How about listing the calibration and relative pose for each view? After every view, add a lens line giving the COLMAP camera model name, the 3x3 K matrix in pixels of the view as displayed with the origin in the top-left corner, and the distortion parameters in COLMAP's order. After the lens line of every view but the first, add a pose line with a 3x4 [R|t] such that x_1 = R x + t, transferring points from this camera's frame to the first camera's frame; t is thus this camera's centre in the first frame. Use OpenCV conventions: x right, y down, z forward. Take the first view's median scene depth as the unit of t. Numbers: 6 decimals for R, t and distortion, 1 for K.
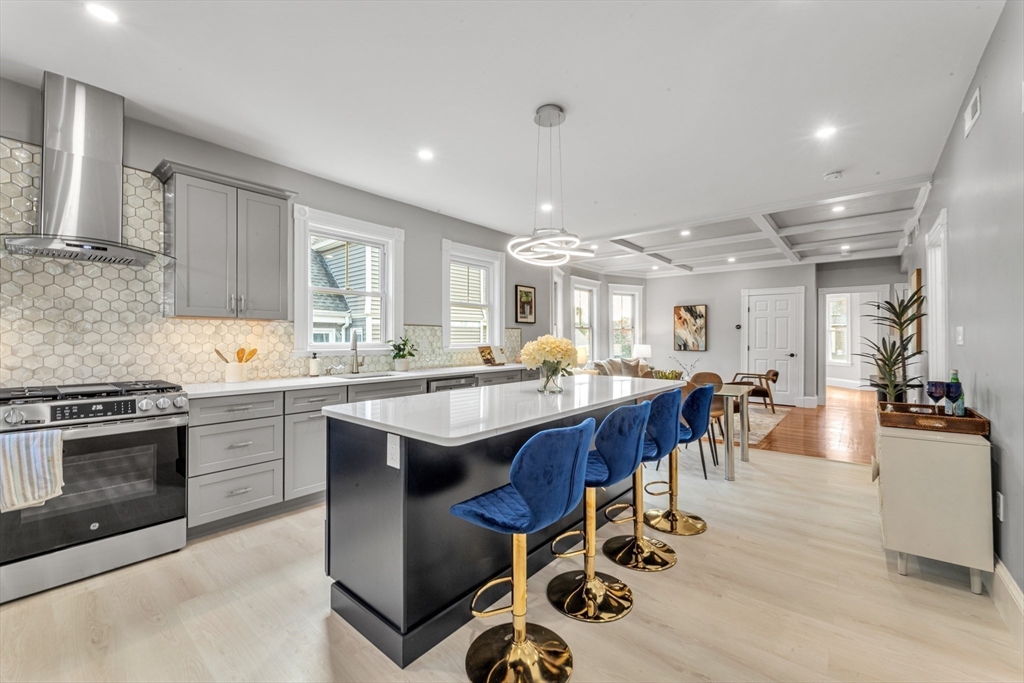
lens RADIAL K [[416.0, 0, 512.5], [0, 416.0, 338.0], [0, 0, 1]] dist [0.000012, -0.000093]
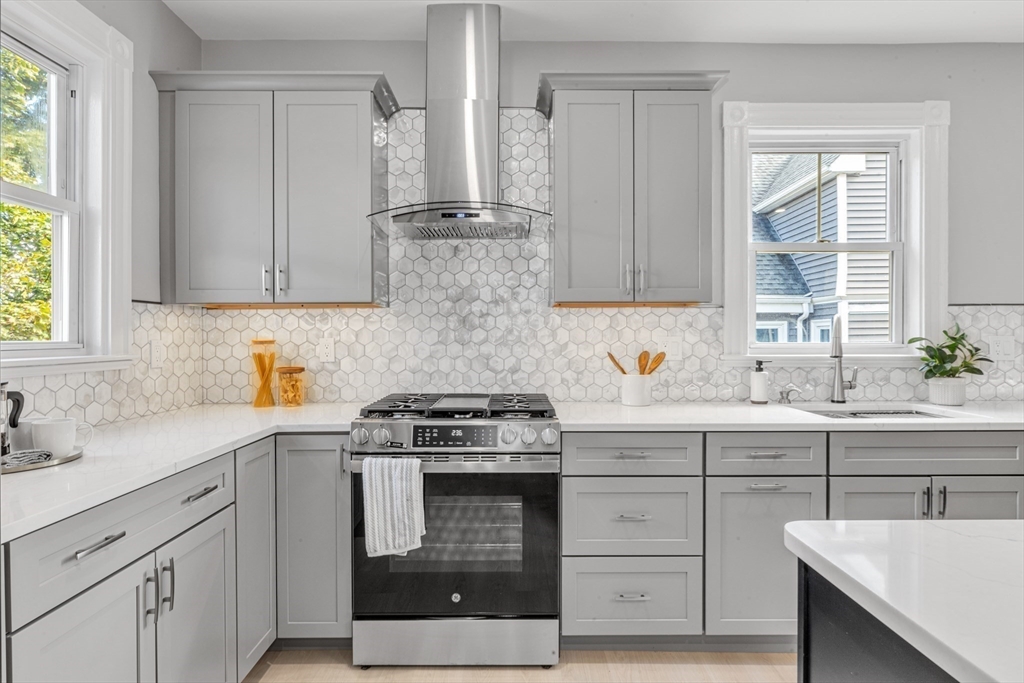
lens RADIAL K [[539.0, 0, 512.0], [0, 539.0, 341.5], [0, 0, 1]] dist [-0.000229, -0.000267]
pose [[0.643911, 0.002623, -0.765095, -0.156118], [0.006130, 0.999944, 0.008588, 0.002008], [0.765075, -0.010220, 0.643860, 0.322014]]
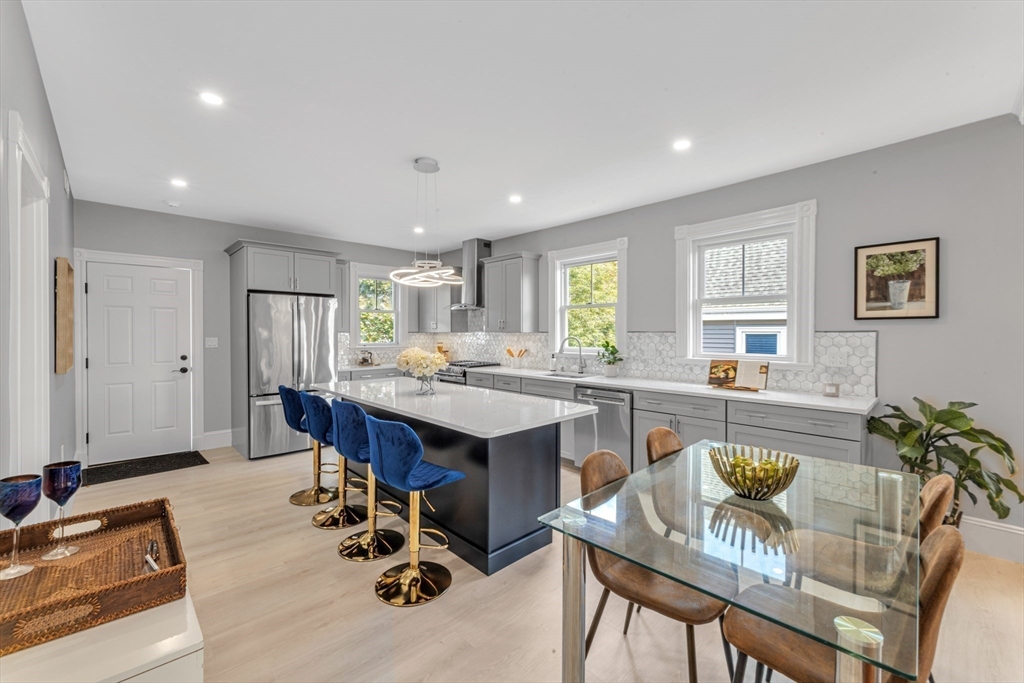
lens RADIAL K [[416.0, 0, 512.5], [0, 416.0, 338.0], [0, 0, 1]] dist [0.000012, -0.000093]
pose [[-0.112267, 0.009350, -0.993634, 1.052630], [0.002409, 0.999955, 0.009137, -0.036858], [0.993675, -0.001368, -0.112284, 1.157589]]
